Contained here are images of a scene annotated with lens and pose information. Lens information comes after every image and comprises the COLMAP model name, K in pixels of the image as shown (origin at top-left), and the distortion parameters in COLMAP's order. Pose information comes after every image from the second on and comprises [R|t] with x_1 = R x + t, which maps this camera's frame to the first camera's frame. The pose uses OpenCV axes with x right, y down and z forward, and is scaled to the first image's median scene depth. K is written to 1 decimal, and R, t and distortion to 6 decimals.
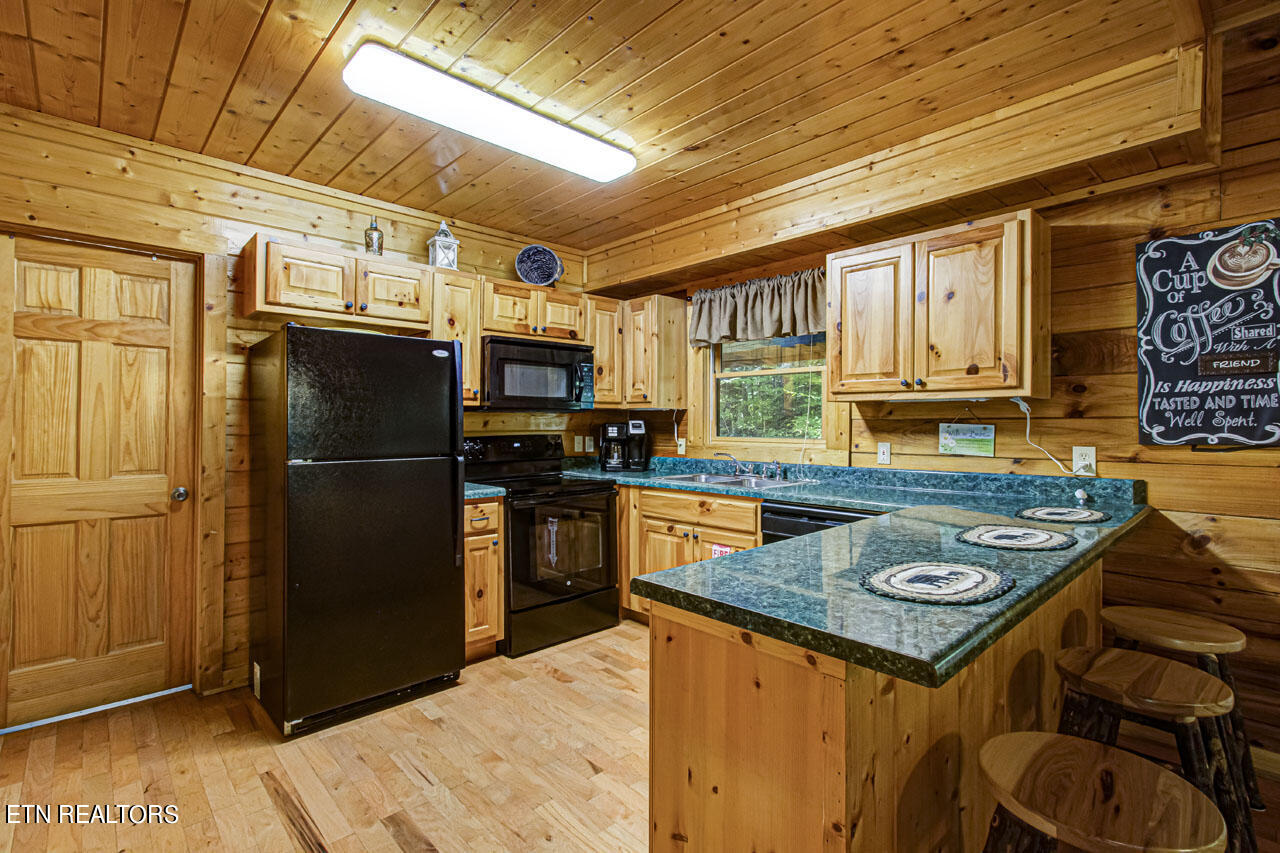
lens RADIAL K [[597.6, 0, 642.8], [0, 597.6, 418.0], [0, 0, 1]] dist [-0.008379, 0.006571]
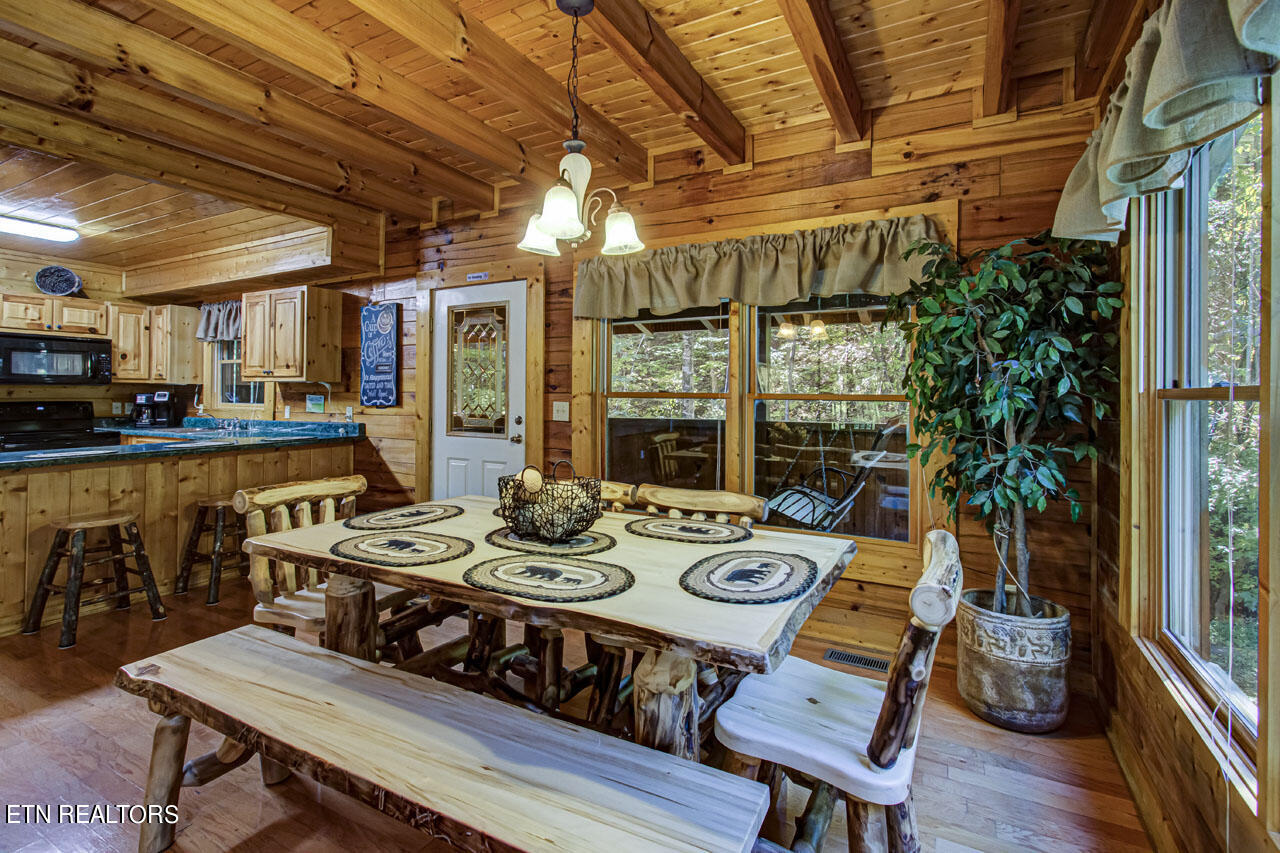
lens RADIAL K [[597.6, 0, 652.2], [0, 597.6, 392.8], [0, 0, 1]] dist [-0.008379, 0.006571]
pose [[0.946665, 0.006593, 0.322151, 0.852317], [-0.008687, 0.999949, 0.005062, -0.013634], [-0.322102, -0.007591, 0.946675, -0.953385]]
